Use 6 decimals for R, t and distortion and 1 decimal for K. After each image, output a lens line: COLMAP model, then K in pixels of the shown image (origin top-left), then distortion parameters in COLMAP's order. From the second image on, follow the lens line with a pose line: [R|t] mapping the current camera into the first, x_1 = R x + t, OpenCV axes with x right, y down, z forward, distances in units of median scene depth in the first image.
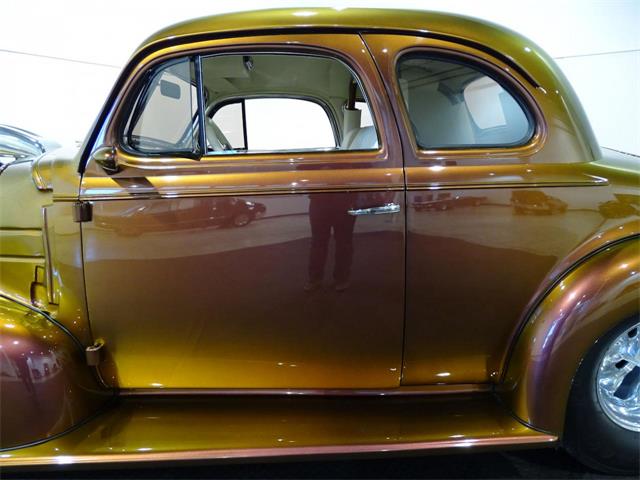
lens RADIAL K [[456.2, 0, 321.1], [0, 456.2, 245.5], [0, 0, 1]] dist [0.019920, 0.004003]
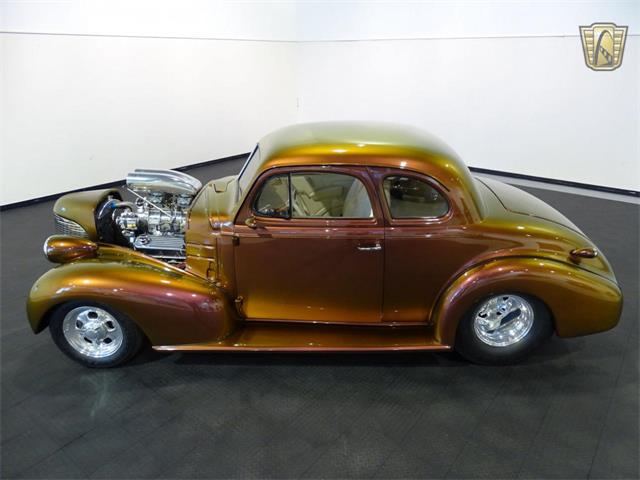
lens RADIAL K [[456.2, 0, 323.6], [0, 456.2, 237.2], [0, 0, 1]] dist [0.019920, 0.004003]
pose [[0.998894, 0.028824, -0.037157, -0.021167], [-0.022105, 0.985195, 0.170007, -0.432417], [0.041507, -0.168998, 0.984742, -1.024049]]
